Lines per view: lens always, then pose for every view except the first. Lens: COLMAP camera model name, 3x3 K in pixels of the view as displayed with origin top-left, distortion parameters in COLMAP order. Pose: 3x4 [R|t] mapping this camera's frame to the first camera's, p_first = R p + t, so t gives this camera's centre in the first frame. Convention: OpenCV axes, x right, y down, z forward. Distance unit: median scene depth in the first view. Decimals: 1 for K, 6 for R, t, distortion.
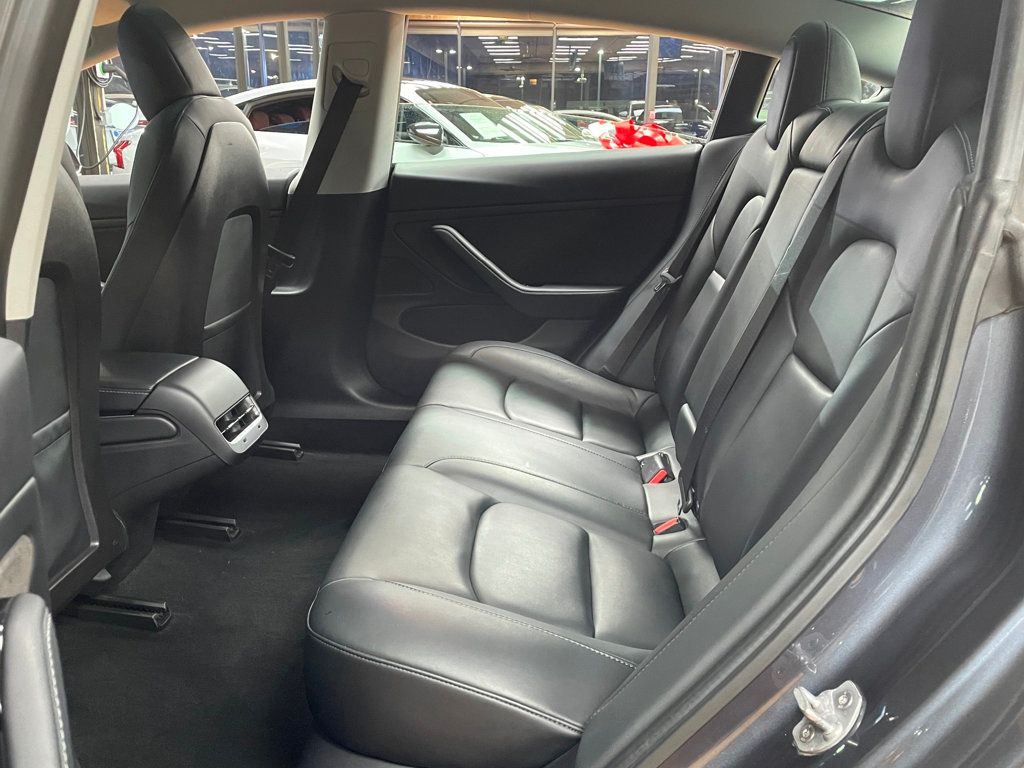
lens RADIAL K [[941.1, 0, 512.0], [0, 941.1, 384.0], [0, 0, 1]] dist [0.005243, 0.000725]
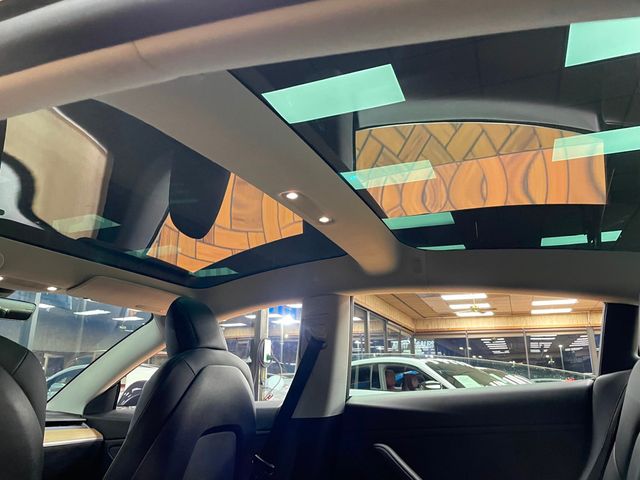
lens RADIAL K [[503.7, 0, 320.0], [0, 503.7, 240.0], [0, 0, 1]] dist [0.007222, 0.000643]
pose [[0.938425, -0.110195, -0.327438, 0.041521], [-0.080259, 0.852305, -0.516850, -0.015571], [0.336032, 0.511305, 0.790980, 0.105552]]
